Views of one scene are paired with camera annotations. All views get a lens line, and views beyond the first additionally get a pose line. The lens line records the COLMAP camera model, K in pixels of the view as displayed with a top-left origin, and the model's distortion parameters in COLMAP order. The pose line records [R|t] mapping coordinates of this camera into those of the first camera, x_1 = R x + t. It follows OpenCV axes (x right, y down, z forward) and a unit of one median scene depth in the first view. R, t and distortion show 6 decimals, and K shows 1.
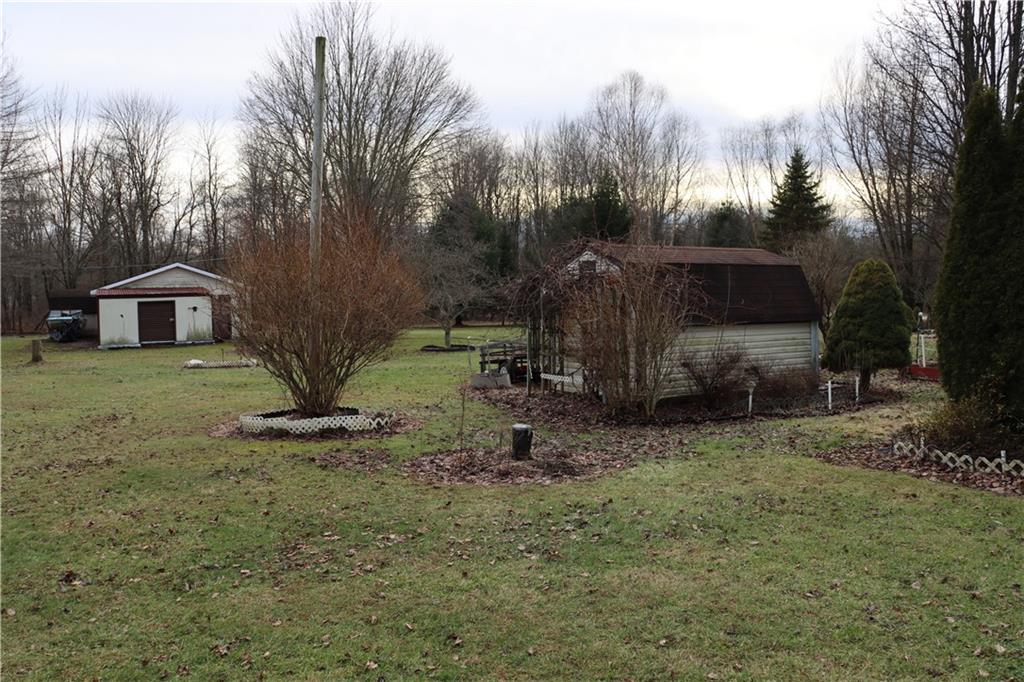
lens RADIAL K [[832.2, 0, 515.0], [0, 832.2, 339.3], [0, 0, 1]] dist [-0.142526, 0.037433]
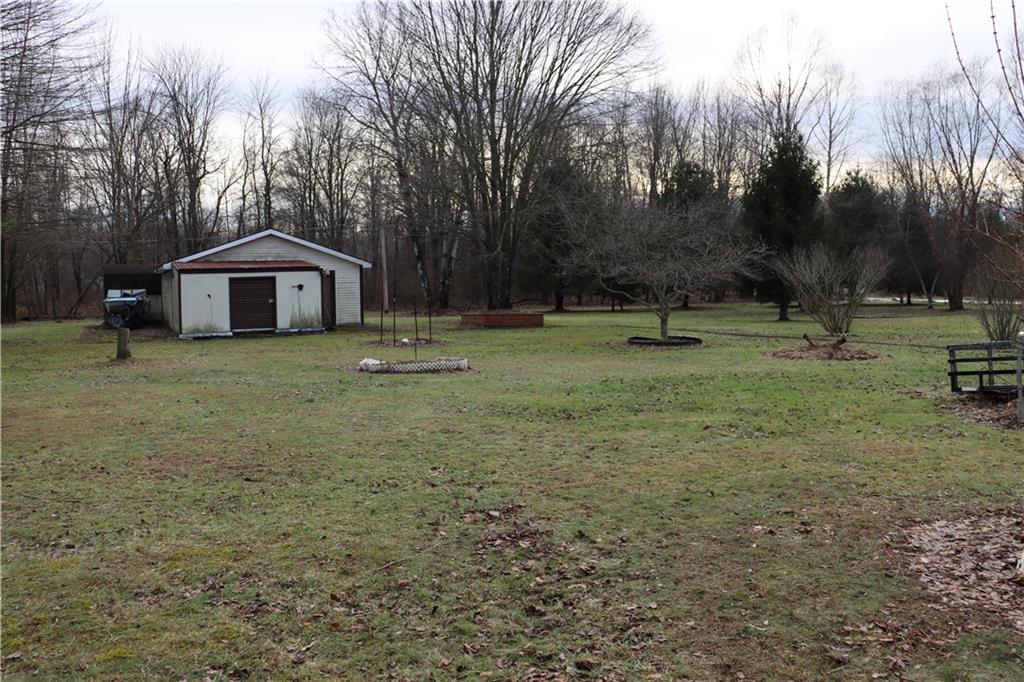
lens RADIAL K [[867.4, 0, 510.7], [0, 867.4, 341.1], [0, 0, 1]] dist [-0.138166, -0.002958]
pose [[0.999238, 0.005397, -0.038649, -0.160311], [-0.004674, 0.999813, 0.018769, -0.002473], [0.038744, -0.018574, 0.999077, 0.186998]]
